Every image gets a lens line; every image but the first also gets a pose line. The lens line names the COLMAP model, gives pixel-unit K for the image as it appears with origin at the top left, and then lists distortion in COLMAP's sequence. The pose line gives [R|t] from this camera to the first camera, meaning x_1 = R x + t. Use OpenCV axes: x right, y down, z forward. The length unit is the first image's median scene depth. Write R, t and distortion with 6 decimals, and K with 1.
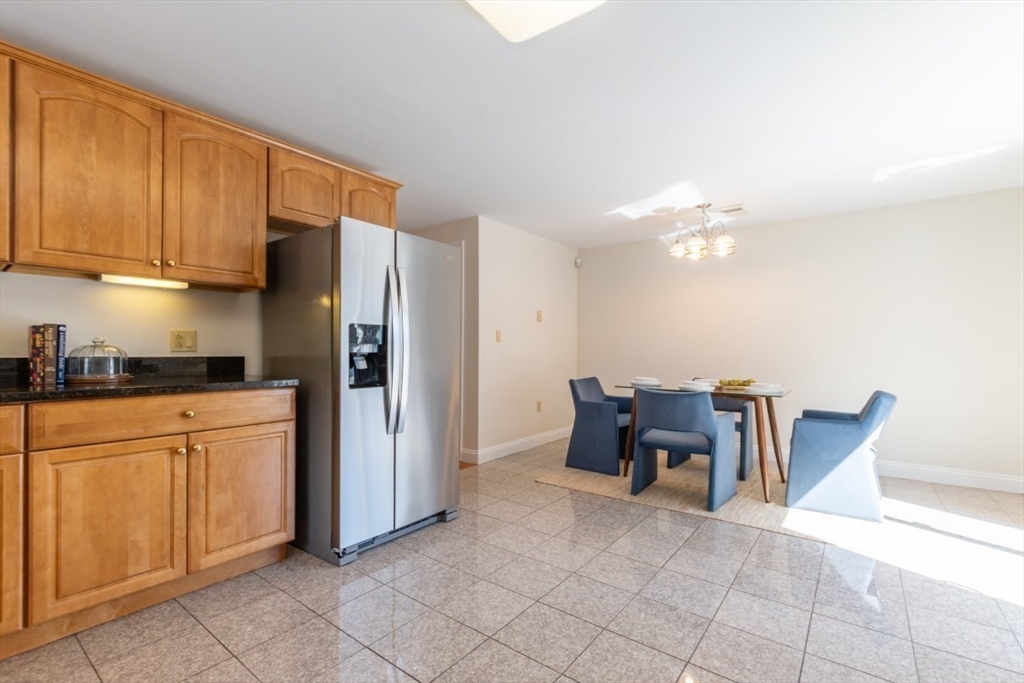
lens RADIAL K [[449.4, 0, 512.8], [0, 449.4, 351.9], [0, 0, 1]] dist [-0.003838, -0.000649]
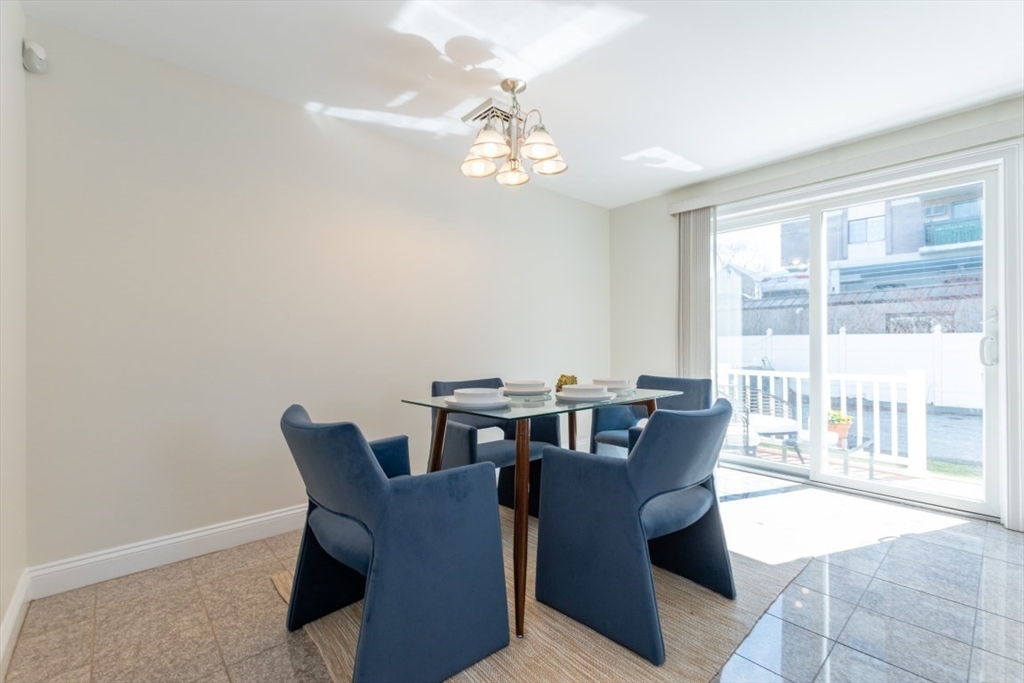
lens RADIAL K [[447.5, 0, 512.7], [0, 447.5, 333.7], [0, 0, 1]] dist [0.003658, -0.000030]
pose [[0.196638, 0.017962, 0.980312, -0.168807], [0.005103, 0.999800, -0.019343, 0.016348], [-0.980463, 0.008807, 0.196506, 0.972908]]
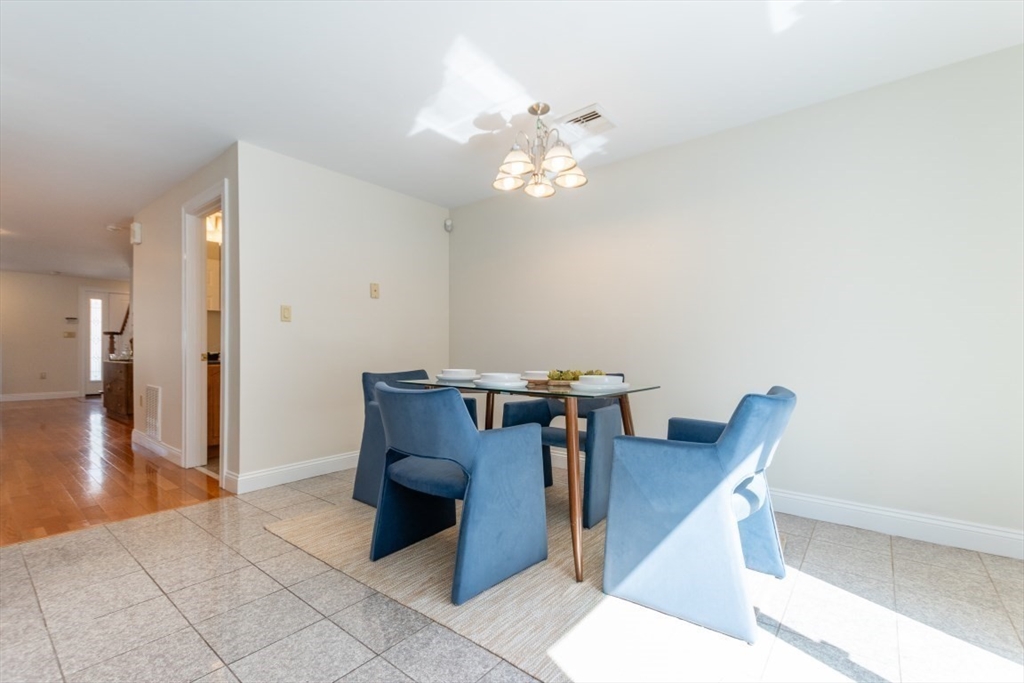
lens RADIAL K [[444.5, 0, 511.5], [0, 444.5, 352.1], [0, 0, 1]] dist [0.001127, -0.000804]
pose [[0.999458, -0.005726, -0.032406, 0.440663], [0.005589, 0.999975, -0.004322, 0.038800], [0.032430, 0.004138, 0.999465, 0.374381]]
